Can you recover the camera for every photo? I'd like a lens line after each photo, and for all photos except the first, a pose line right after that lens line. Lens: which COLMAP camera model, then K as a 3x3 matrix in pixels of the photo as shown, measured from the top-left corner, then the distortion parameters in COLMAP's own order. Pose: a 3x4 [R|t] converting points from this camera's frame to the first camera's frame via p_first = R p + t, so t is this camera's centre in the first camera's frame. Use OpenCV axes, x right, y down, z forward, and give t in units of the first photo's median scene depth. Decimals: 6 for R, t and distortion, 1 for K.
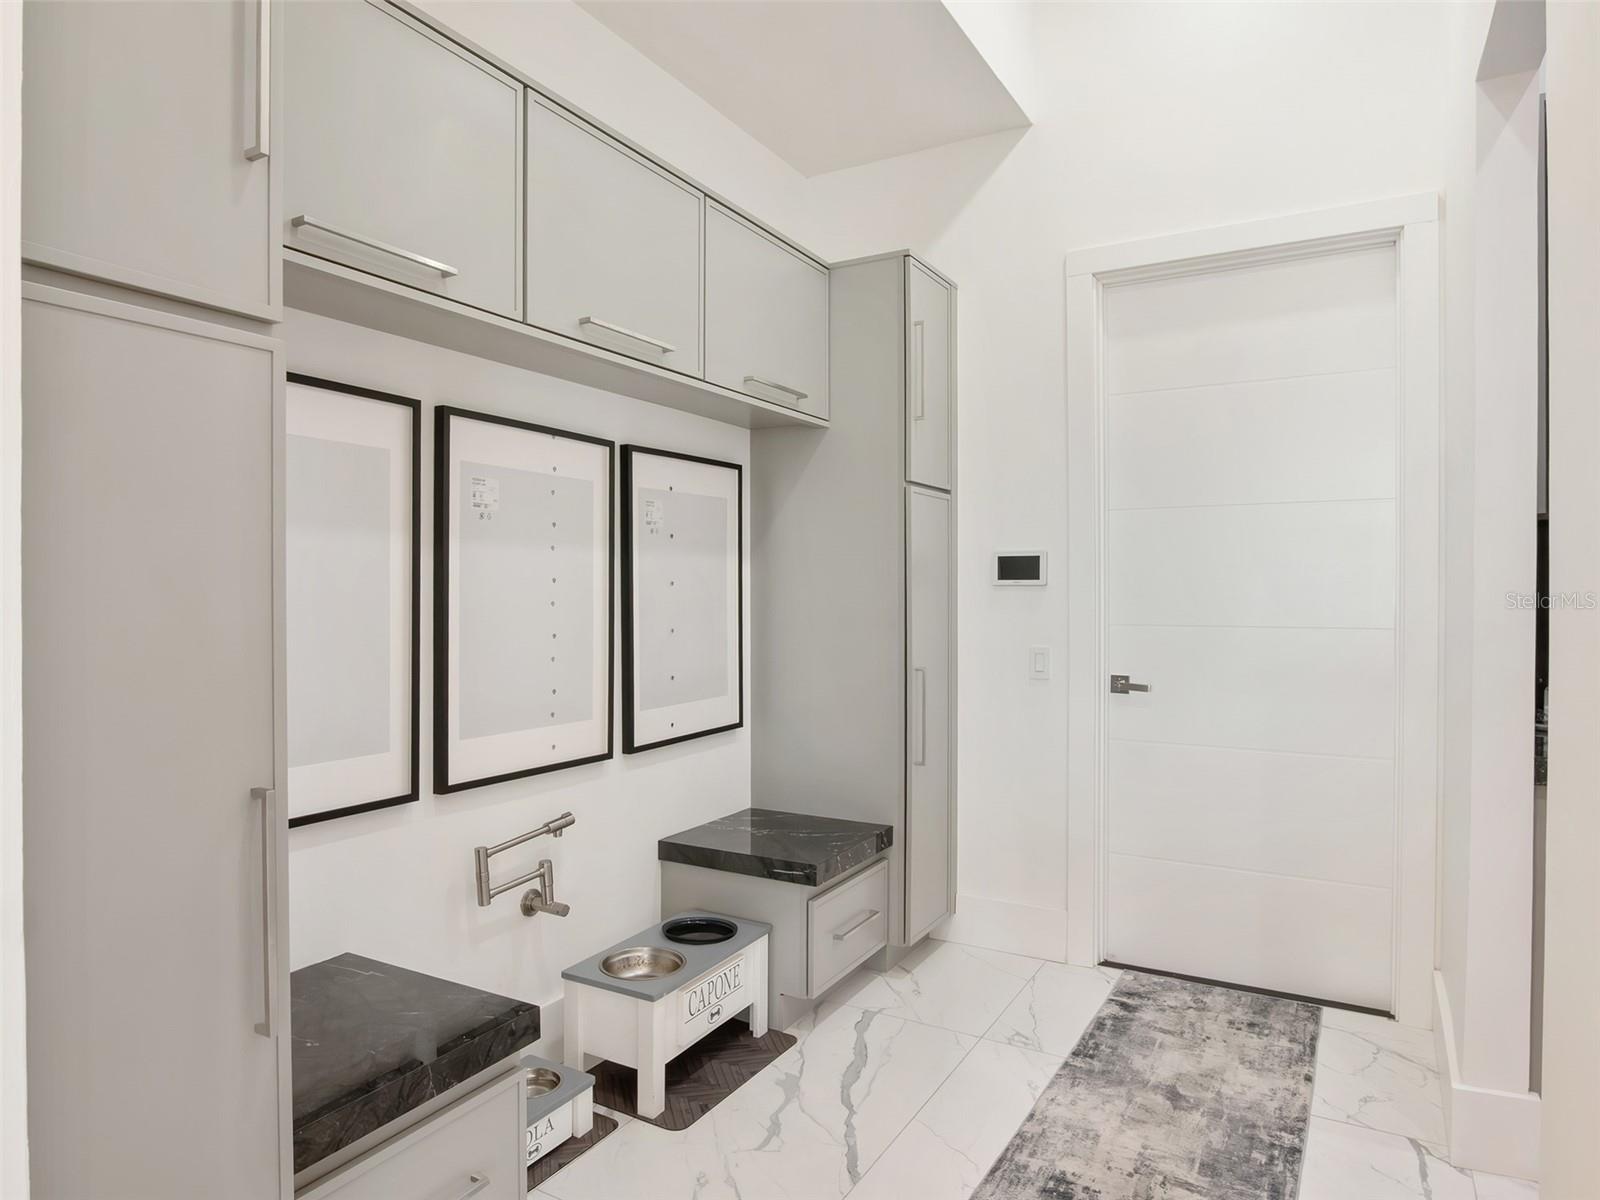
lens RADIAL K [[968.2, 0, 800.5], [0, 968.2, 598.5], [0, 0, 1]] dist [-0.028313, 0.007127]
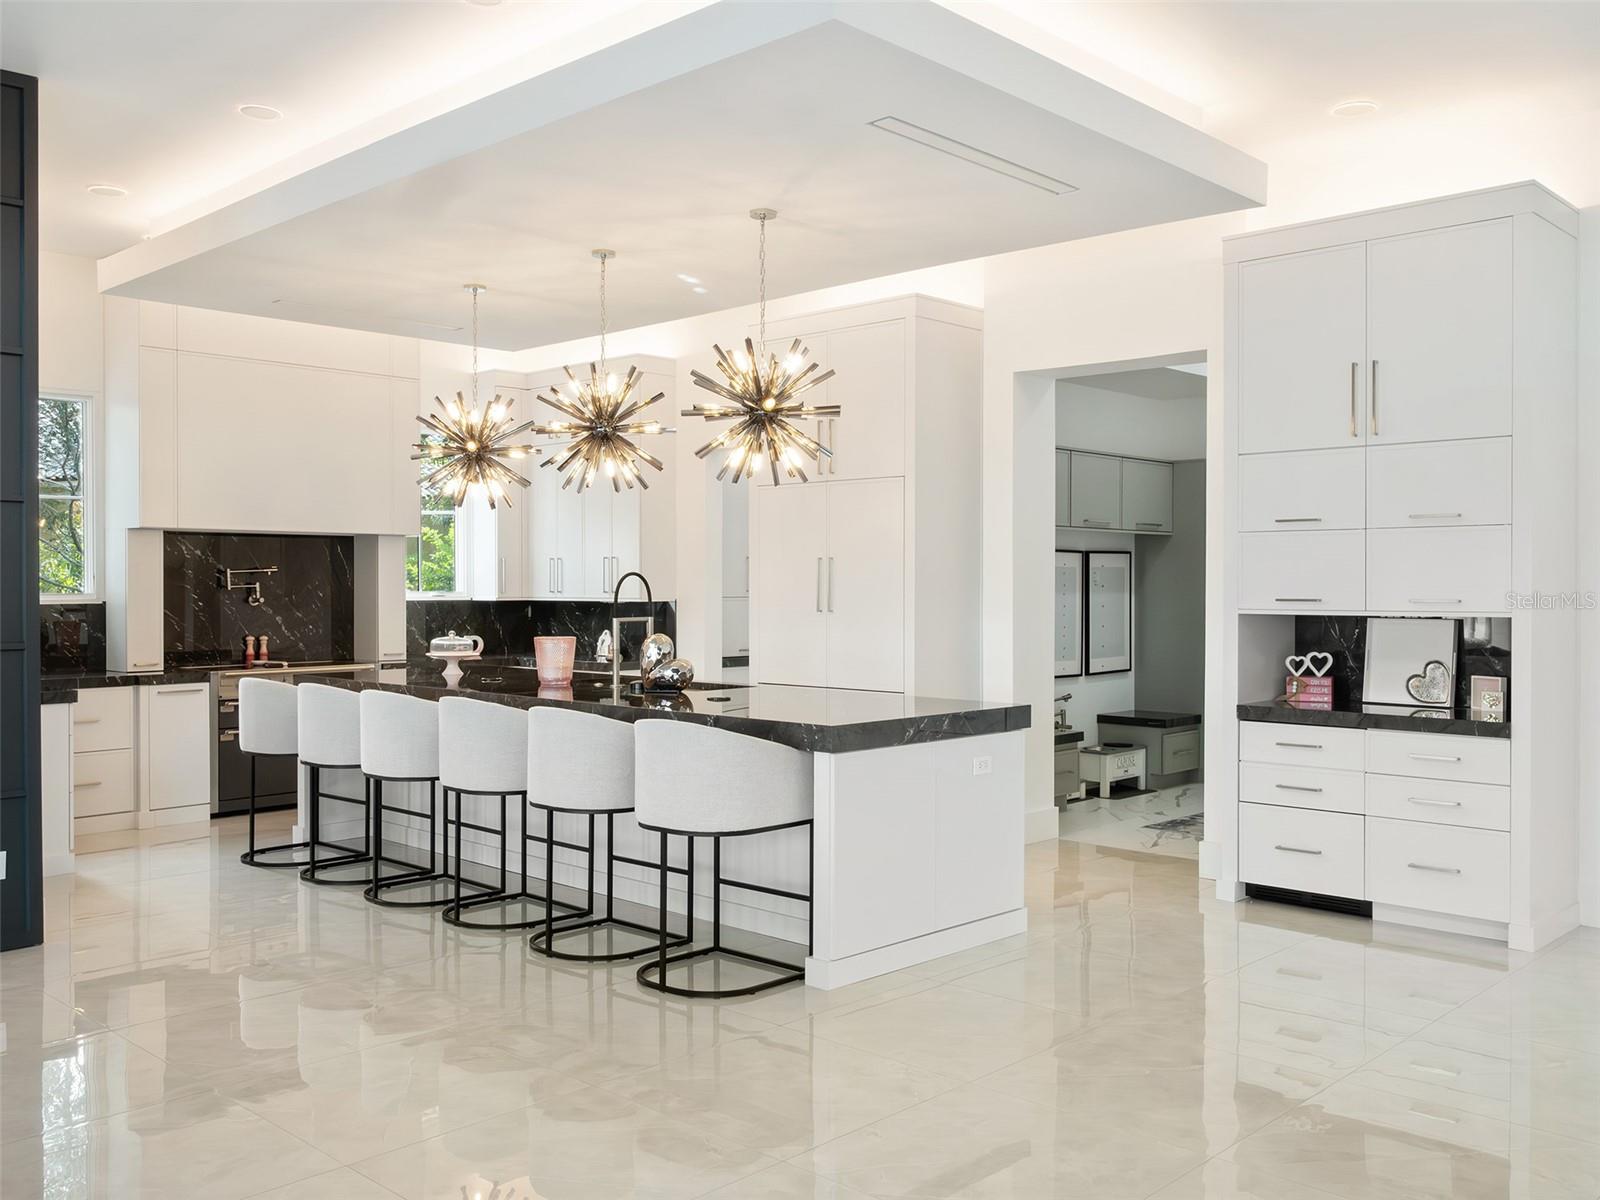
lens RADIAL K [[1445.9, 0, 802.1], [0, 1445.9, 598.5], [0, 0, 1]] dist [-0.006498, -0.002849]
pose [[0.973578, 0.002111, -0.228344, -0.045556], [-0.001326, 0.999993, 0.003591, -0.048565], [0.228350, -0.003194, 0.973574, -2.776926]]
